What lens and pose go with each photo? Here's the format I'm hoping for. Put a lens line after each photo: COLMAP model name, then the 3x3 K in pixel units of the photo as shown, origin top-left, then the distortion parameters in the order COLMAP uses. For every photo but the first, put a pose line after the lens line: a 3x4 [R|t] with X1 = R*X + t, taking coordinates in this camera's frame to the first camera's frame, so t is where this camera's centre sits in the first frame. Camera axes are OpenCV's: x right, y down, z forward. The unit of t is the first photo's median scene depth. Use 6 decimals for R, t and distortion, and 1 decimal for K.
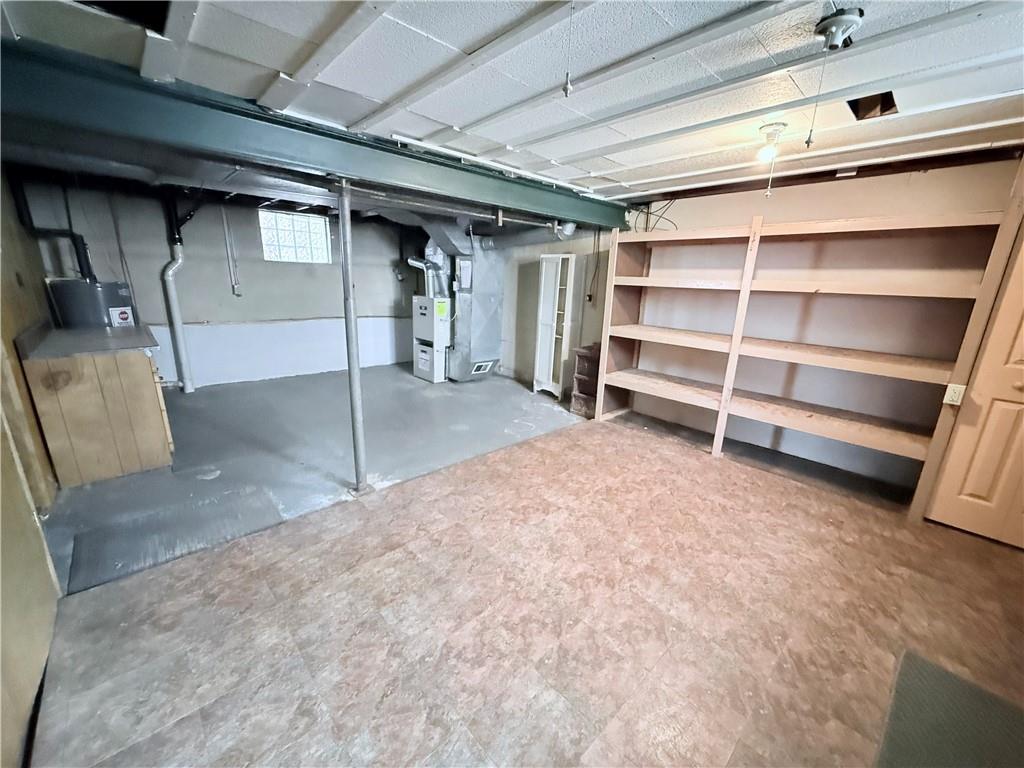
lens RADIAL K [[407.6, 0, 510.4], [0, 407.6, 386.5], [0, 0, 1]] dist [0.000139, 0.000008]
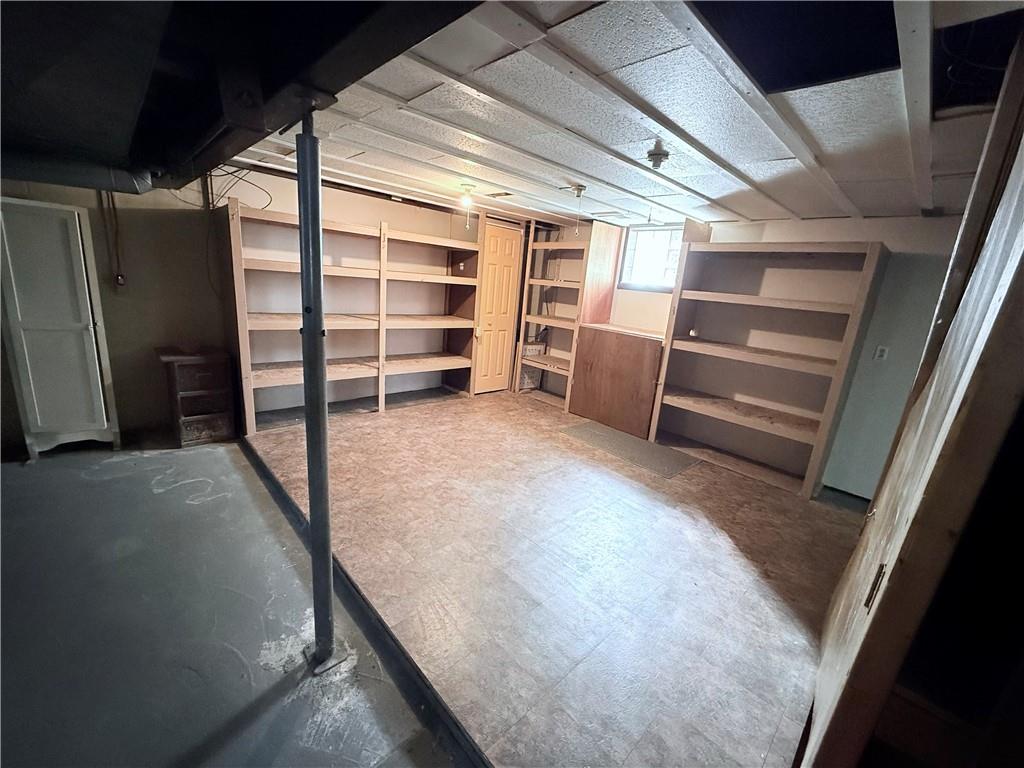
lens RADIAL K [[407.6, 0, 510.4], [0, 407.6, 386.5], [0, 0, 1]] dist [0.000139, 0.000008]
pose [[-0.011797, -0.281417, 0.959513, -0.825552], [0.169450, 0.945139, 0.279285, -0.223510], [-0.985468, 0.165884, 0.036536, 0.662701]]
